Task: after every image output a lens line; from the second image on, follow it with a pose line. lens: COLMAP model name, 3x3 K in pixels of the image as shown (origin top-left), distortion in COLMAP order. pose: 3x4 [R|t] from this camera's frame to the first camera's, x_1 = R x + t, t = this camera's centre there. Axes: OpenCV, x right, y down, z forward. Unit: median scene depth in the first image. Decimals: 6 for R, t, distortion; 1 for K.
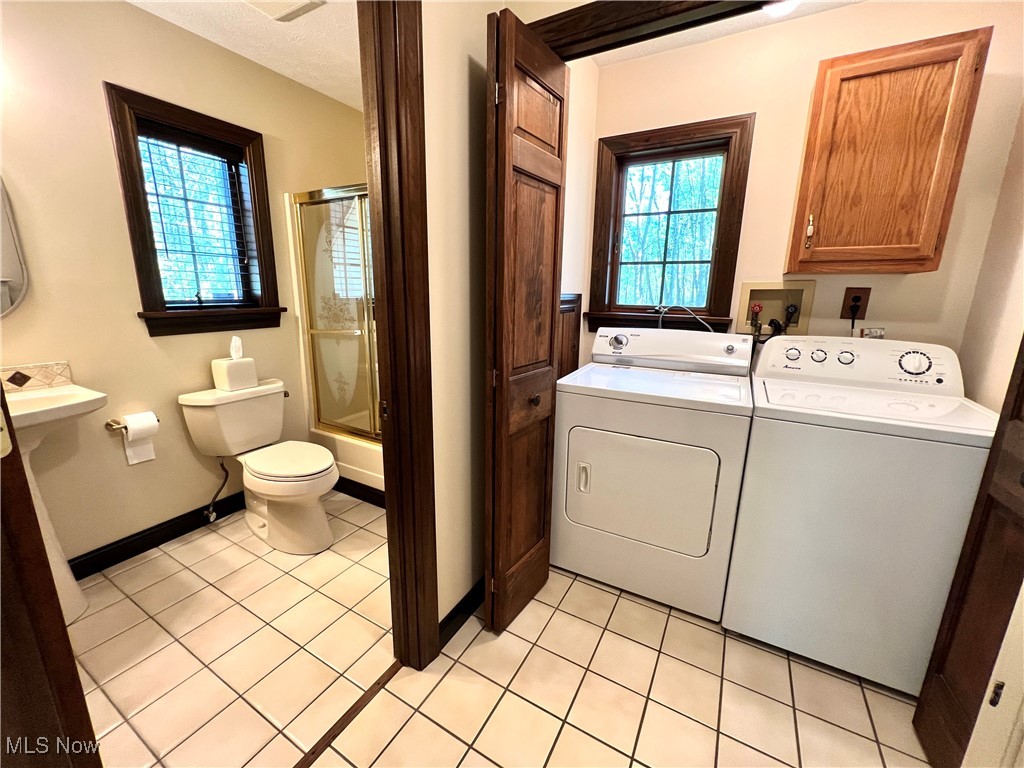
lens RADIAL K [[418.8, 0, 508.2], [0, 418.8, 384.5], [0, 0, 1]] dist [-0.001095, 0.000371]
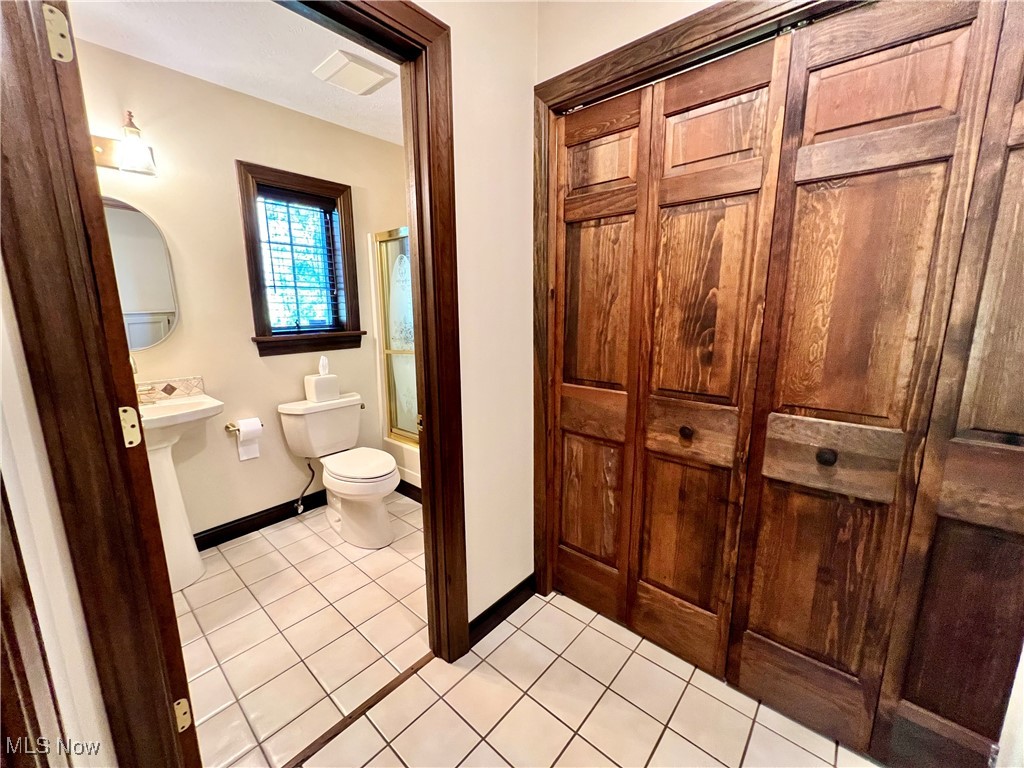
lens RADIAL K [[421.2, 0, 513.4], [0, 421.2, 384.3], [0, 0, 1]] dist [-0.003045, 0.000153]
pose [[0.978589, 0.015812, -0.205218, 0.124519], [-0.023943, 0.999021, -0.037197, -0.004662], [0.204429, 0.041314, 0.978009, -0.051646]]
